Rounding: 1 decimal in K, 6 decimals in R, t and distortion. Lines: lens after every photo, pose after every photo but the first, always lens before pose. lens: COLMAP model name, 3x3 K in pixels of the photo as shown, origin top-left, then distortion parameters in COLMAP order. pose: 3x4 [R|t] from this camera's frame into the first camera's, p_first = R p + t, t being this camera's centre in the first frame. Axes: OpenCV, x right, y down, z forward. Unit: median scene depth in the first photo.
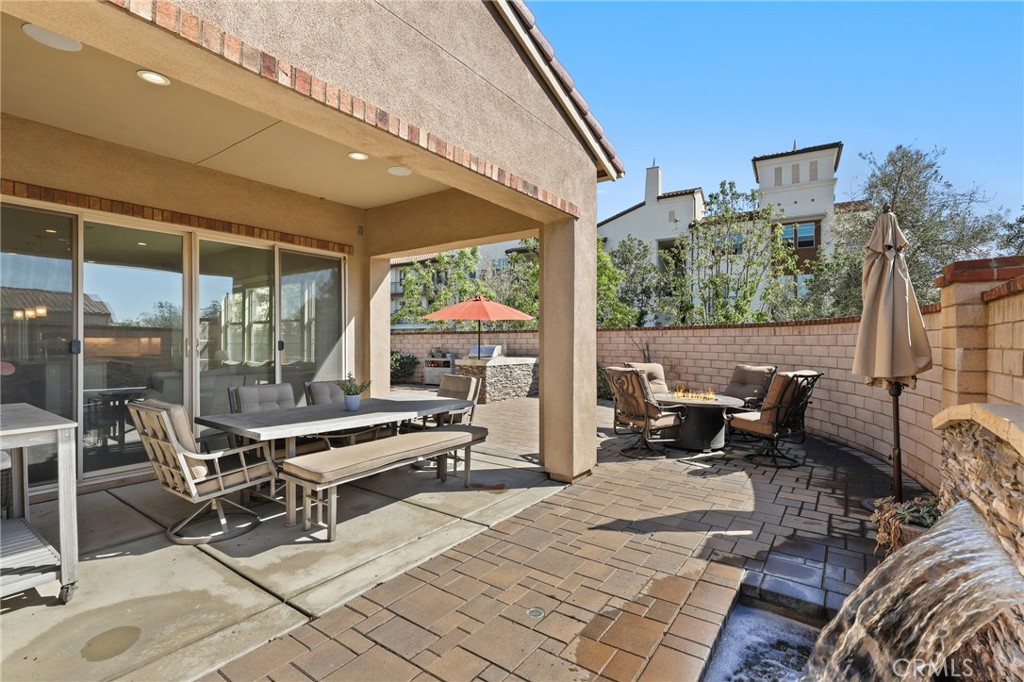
lens RADIAL K [[473.2, 0, 536.0], [0, 473.2, 343.0], [0, 0, 1]] dist [-0.000572, 0.002488]
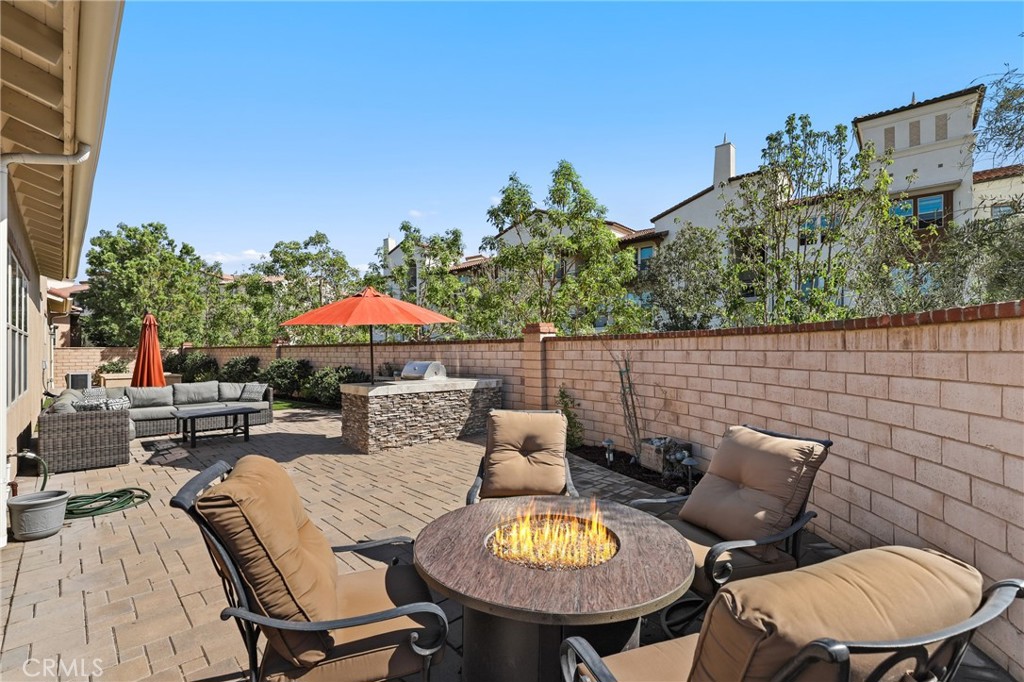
lens RADIAL K [[473.2, 0, 538.1], [0, 473.2, 350.7], [0, 0, 1]] dist [-0.000572, 0.002488]
pose [[0.984784, -0.001443, -0.173776, 0.190706], [0.001050, 0.999997, -0.002358, -0.009221], [0.173779, 0.002140, 0.984782, 0.329693]]
